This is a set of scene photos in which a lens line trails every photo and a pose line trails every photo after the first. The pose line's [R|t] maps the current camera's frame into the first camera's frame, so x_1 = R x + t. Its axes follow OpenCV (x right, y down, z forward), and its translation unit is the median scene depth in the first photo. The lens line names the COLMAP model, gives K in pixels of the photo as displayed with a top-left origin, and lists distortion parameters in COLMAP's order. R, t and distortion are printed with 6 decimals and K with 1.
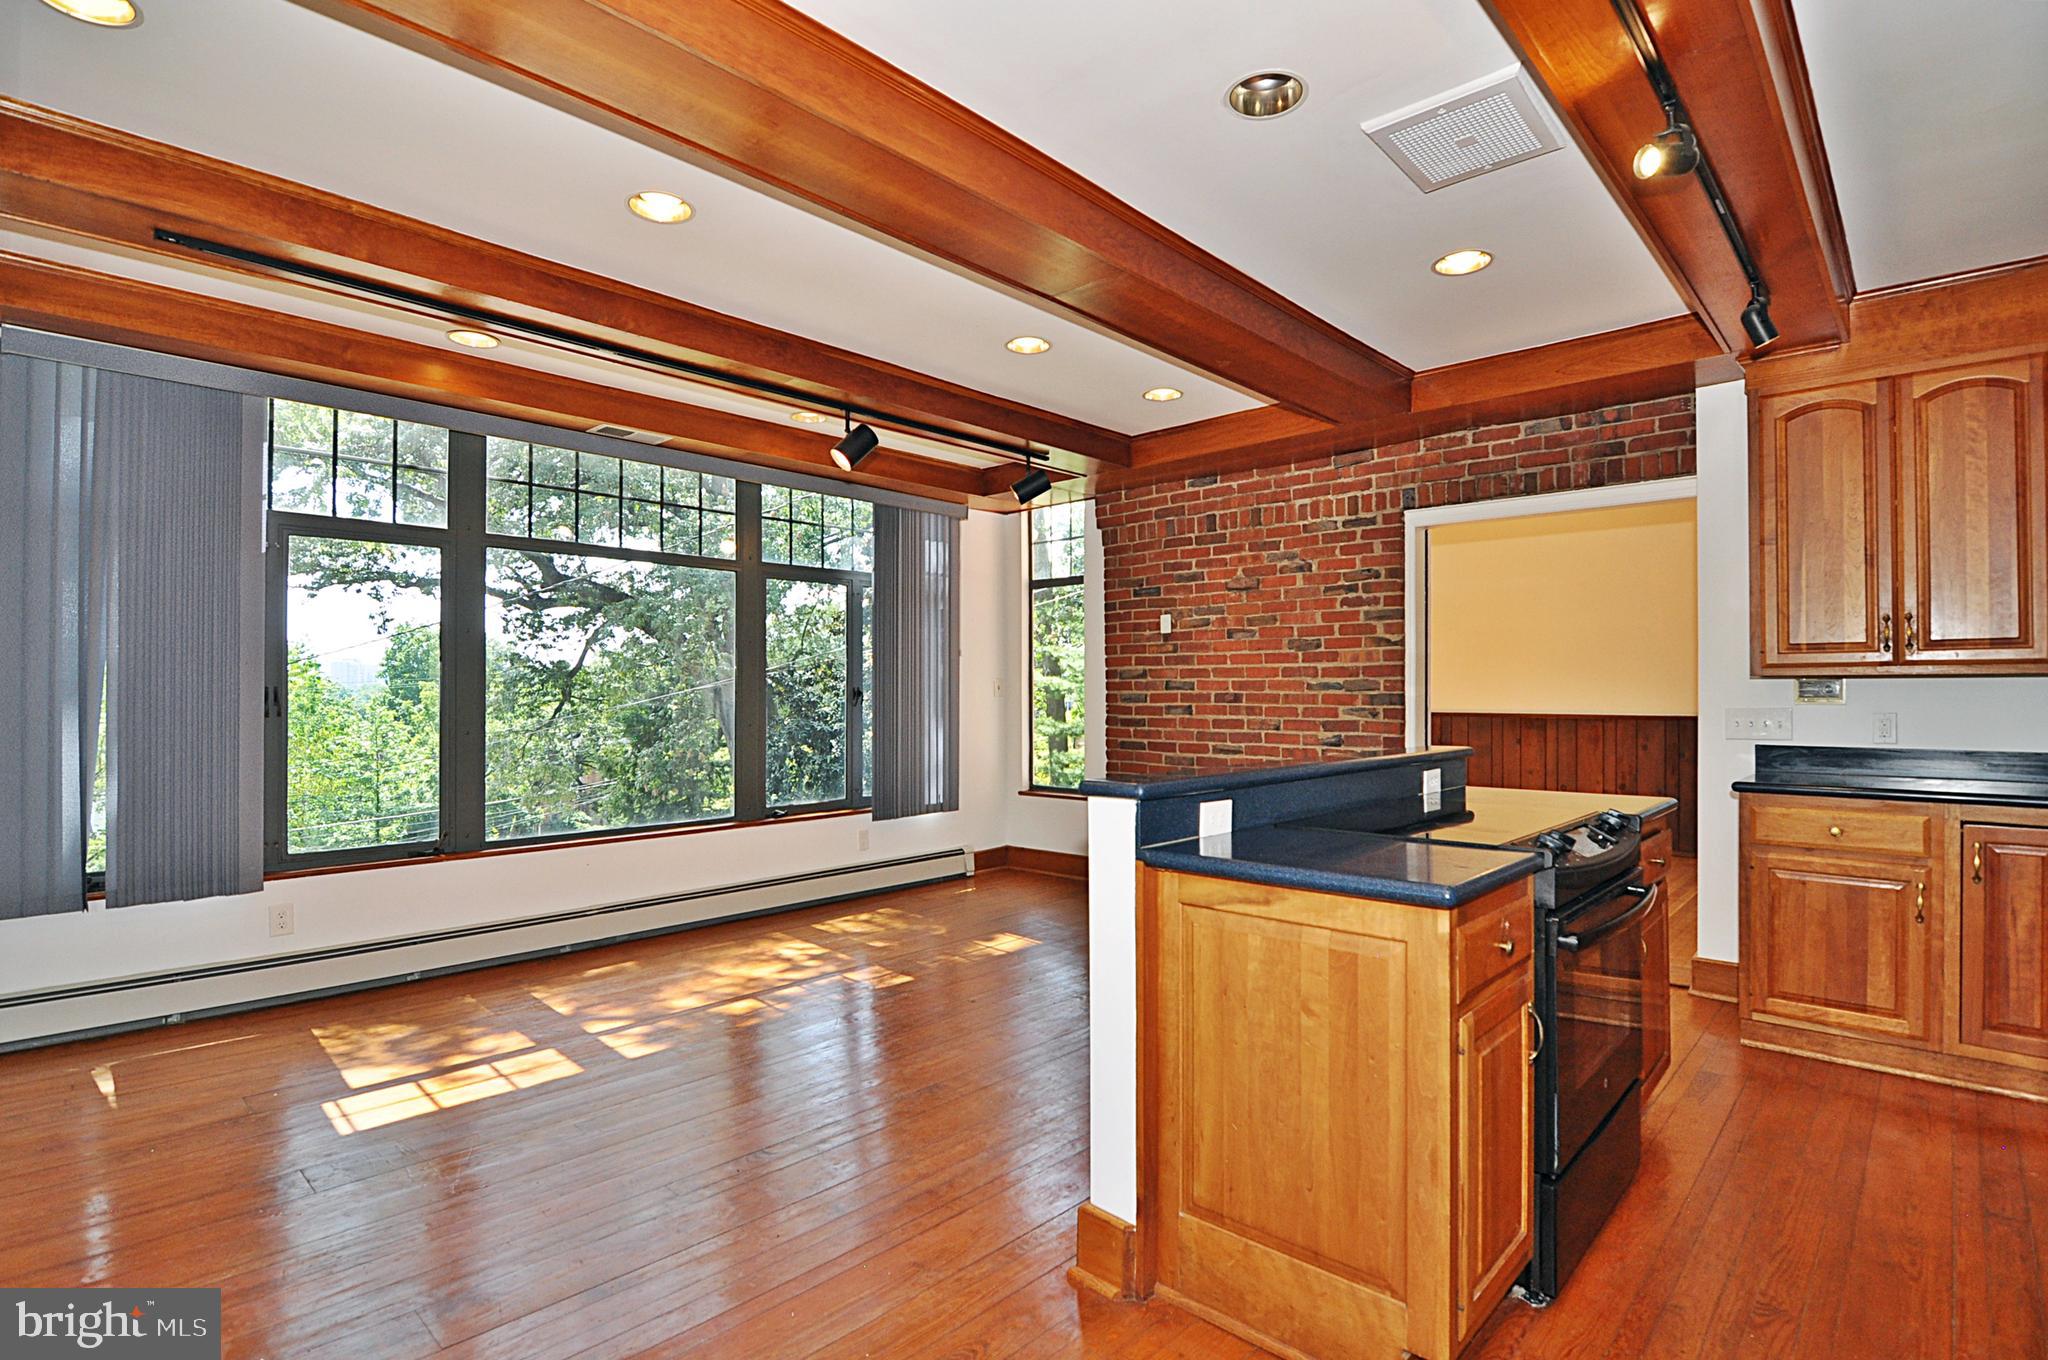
lens RADIAL K [[992.3, 0, 1024.8], [0, 992.3, 685.3], [0, 0, 1]] dist [-0.003765, -0.016451]
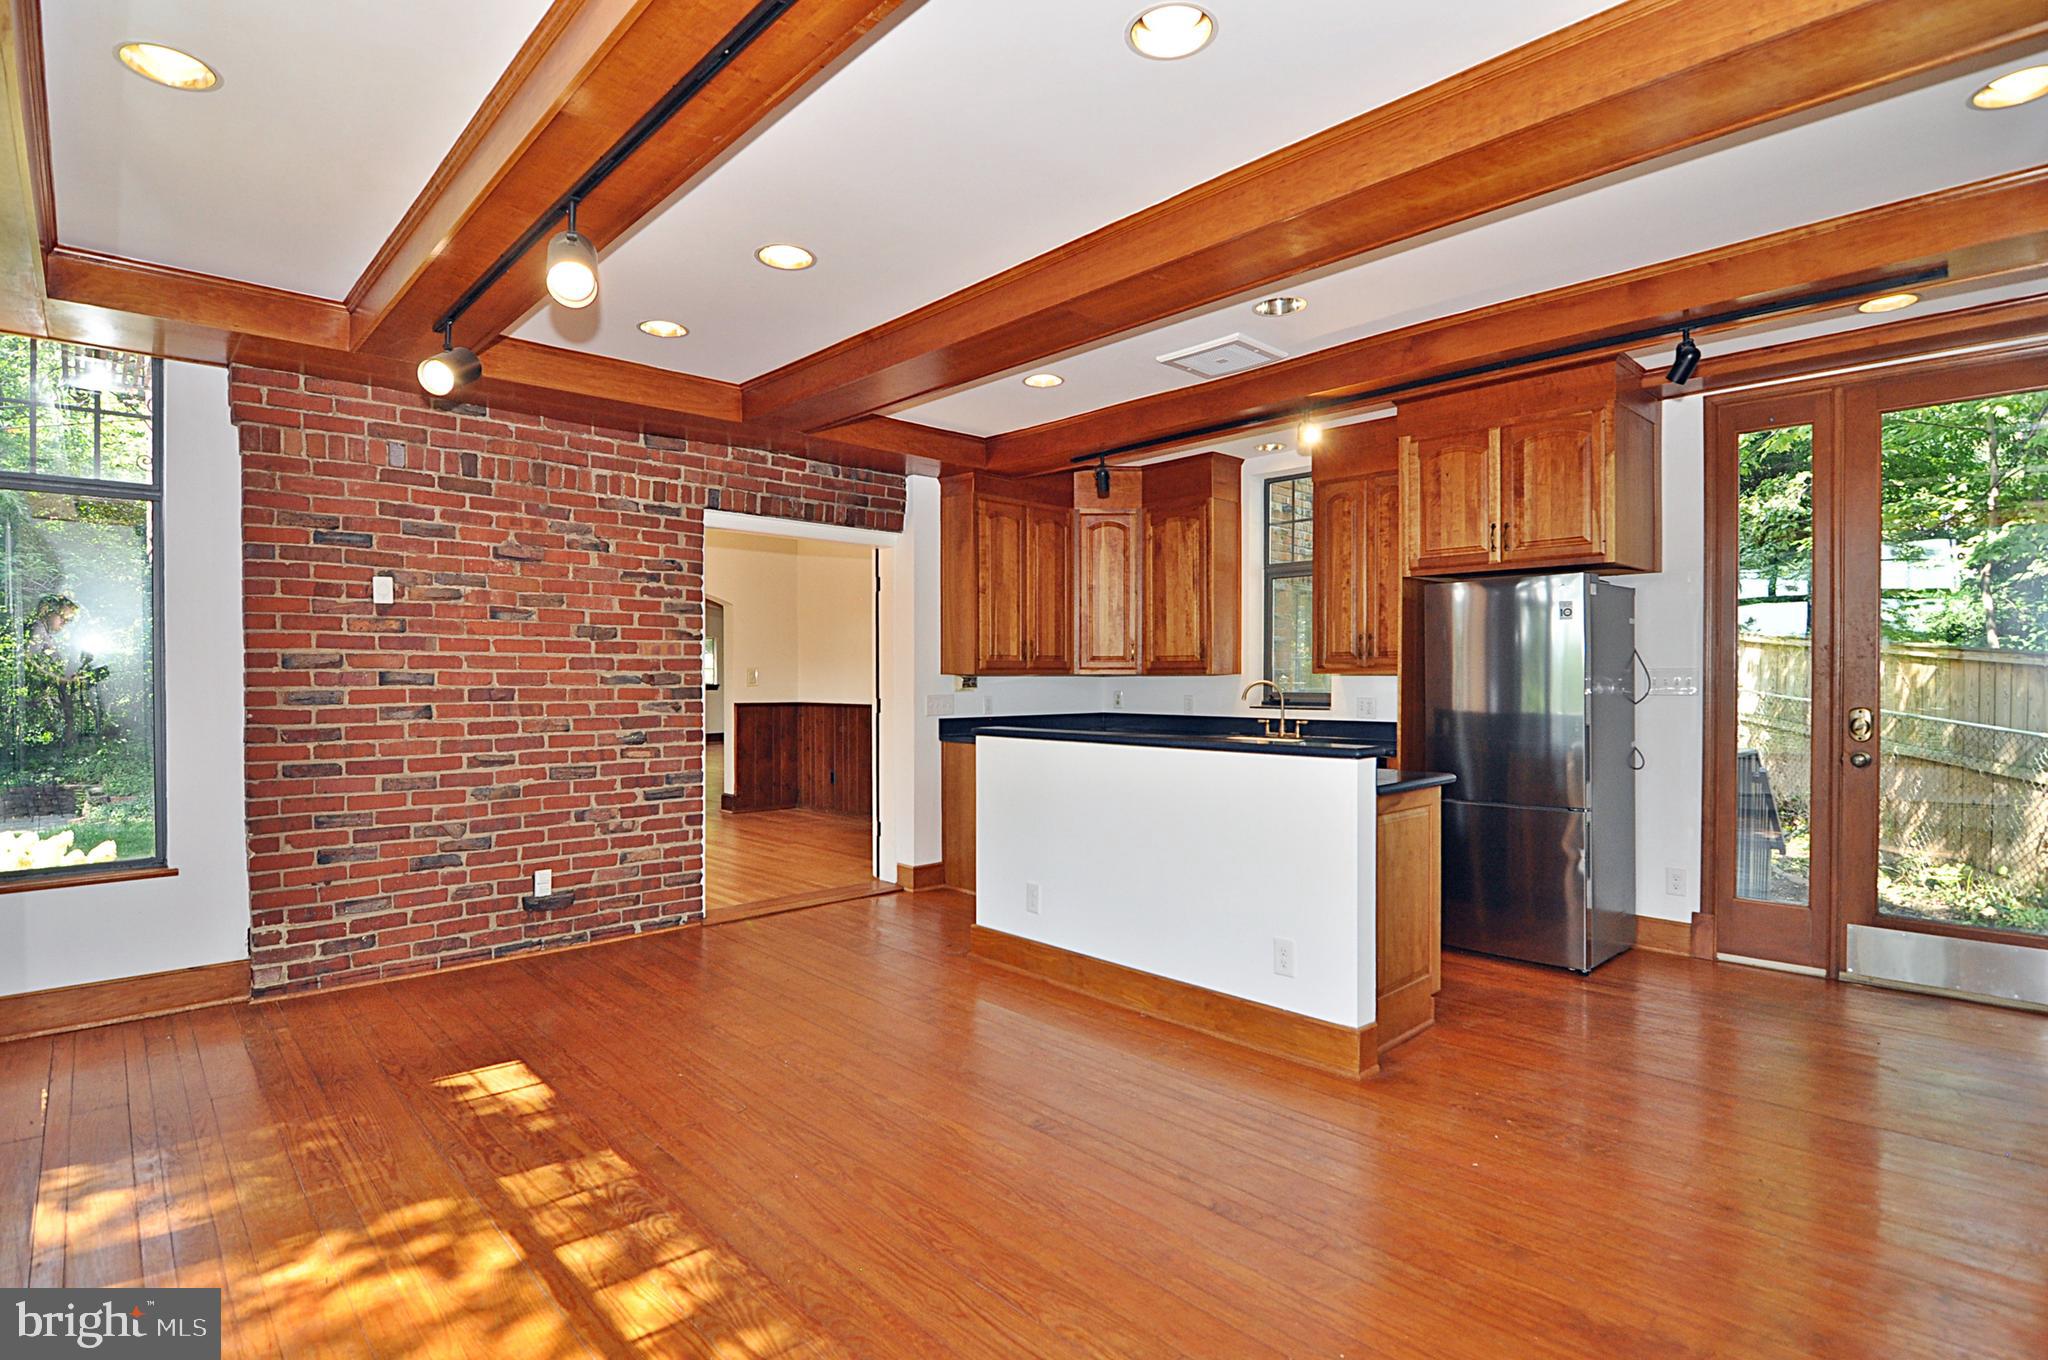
lens RADIAL K [[992.3, 0, 1024.8], [0, 992.3, 685.3], [0, 0, 1]] dist [-0.003765, -0.016451]
pose [[0.057389, -0.008504, 0.998316, -0.603328], [-0.005192, 0.999948, 0.008817, -0.004140], [-0.998338, -0.005689, 0.057342, 0.587382]]
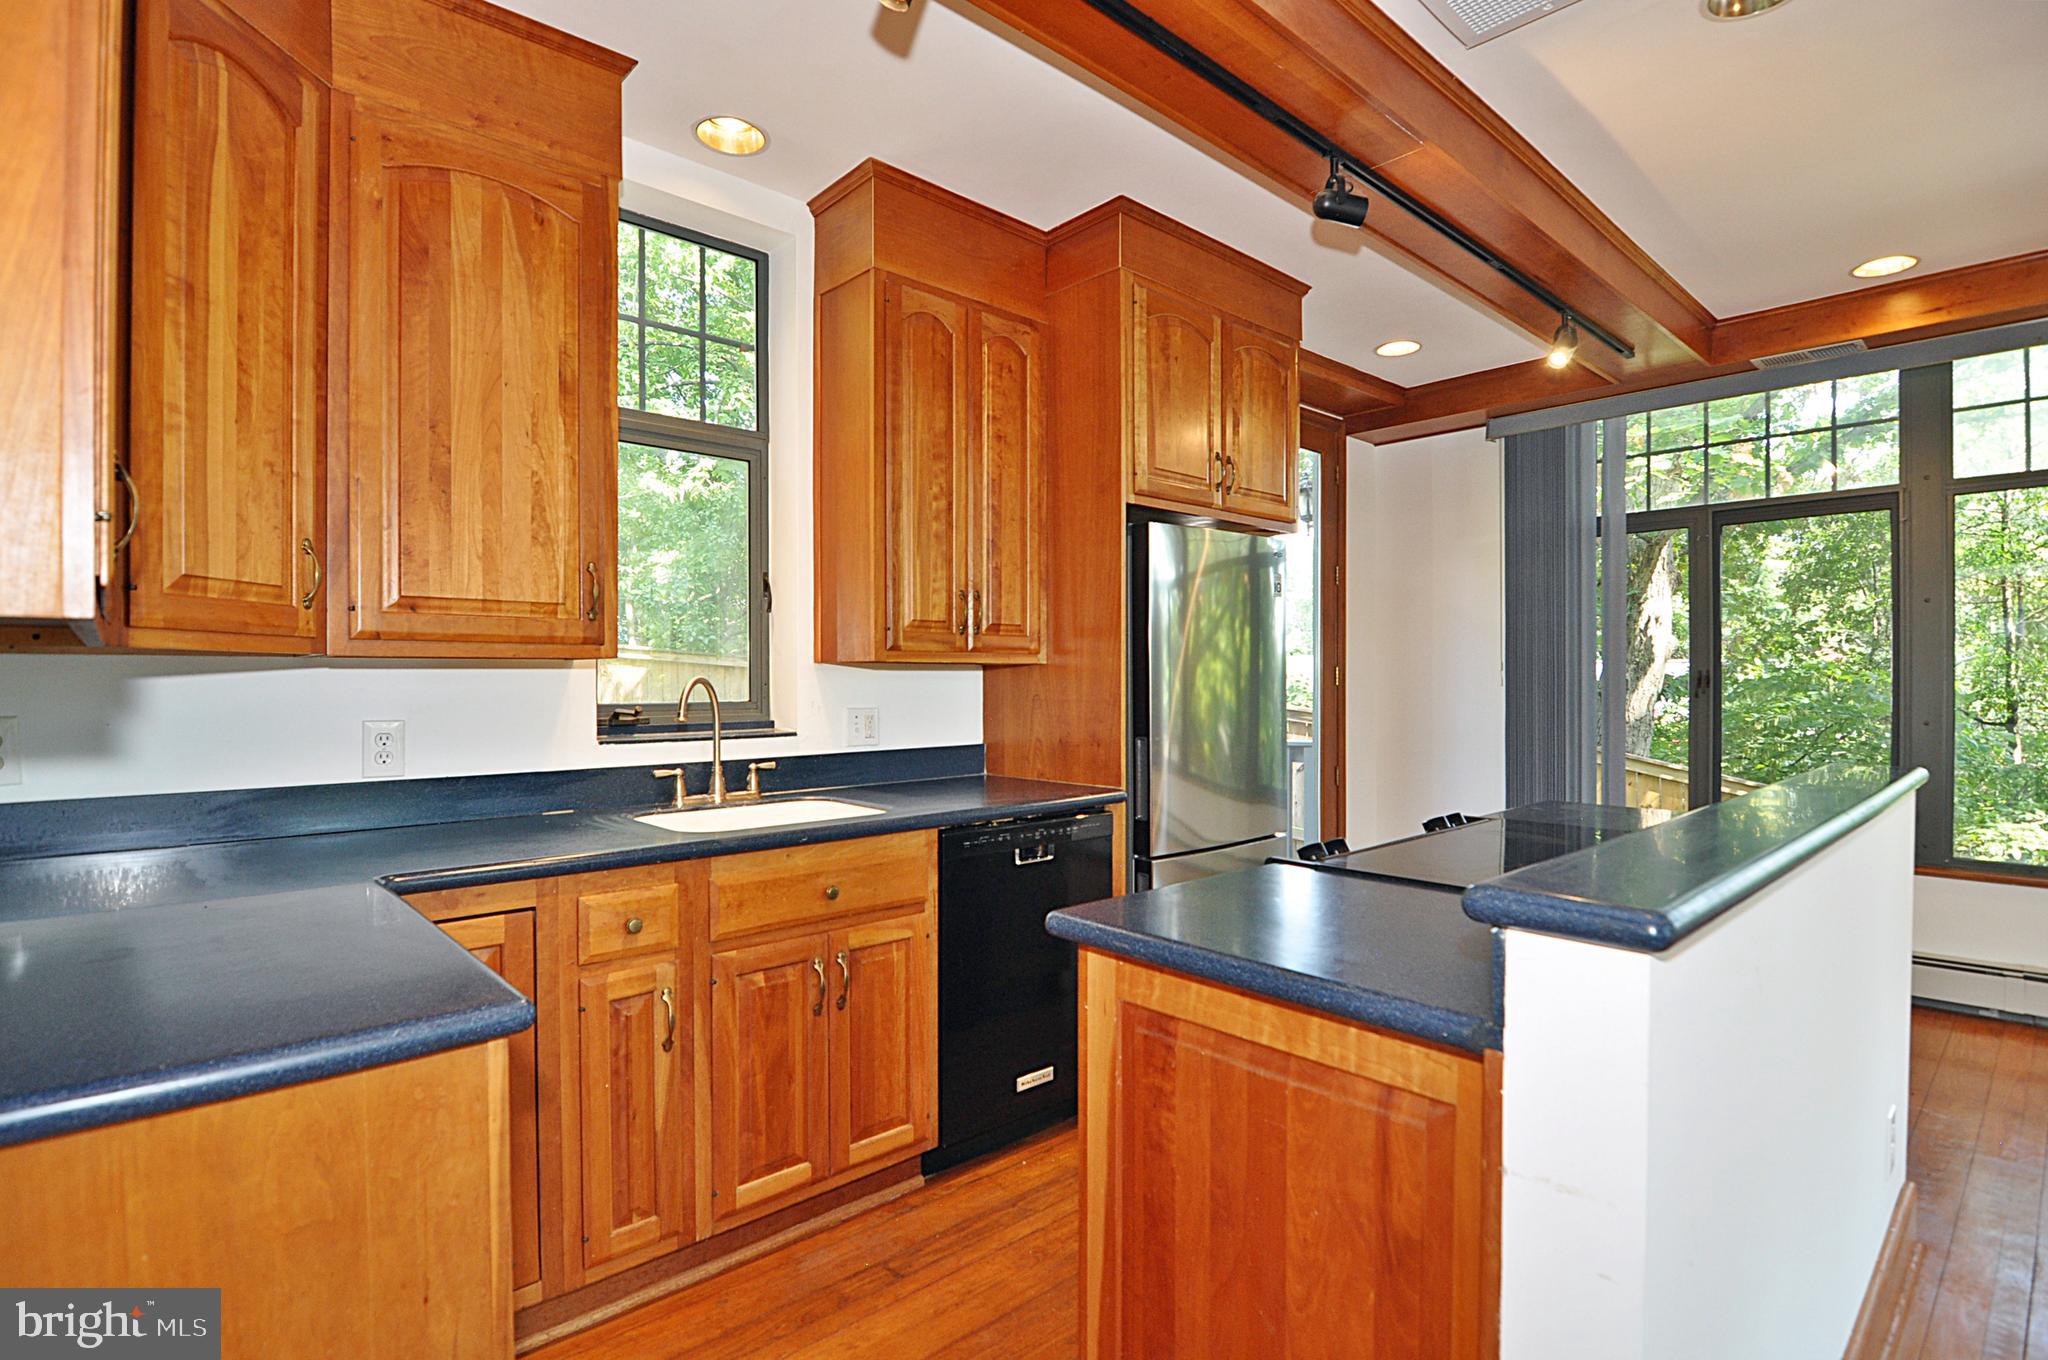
lens RADIAL K [[985.6, 0, 1019.8], [0, 985.6, 685.1], [0, 0, 1]] dist [0.000668, -0.017178]
pose [[-0.996465, 0.002809, 0.083964, 0.366703], [0.002799, 0.999996, -0.000239, 0.003961], [-0.083964, -0.000003, -0.996469, 0.849641]]
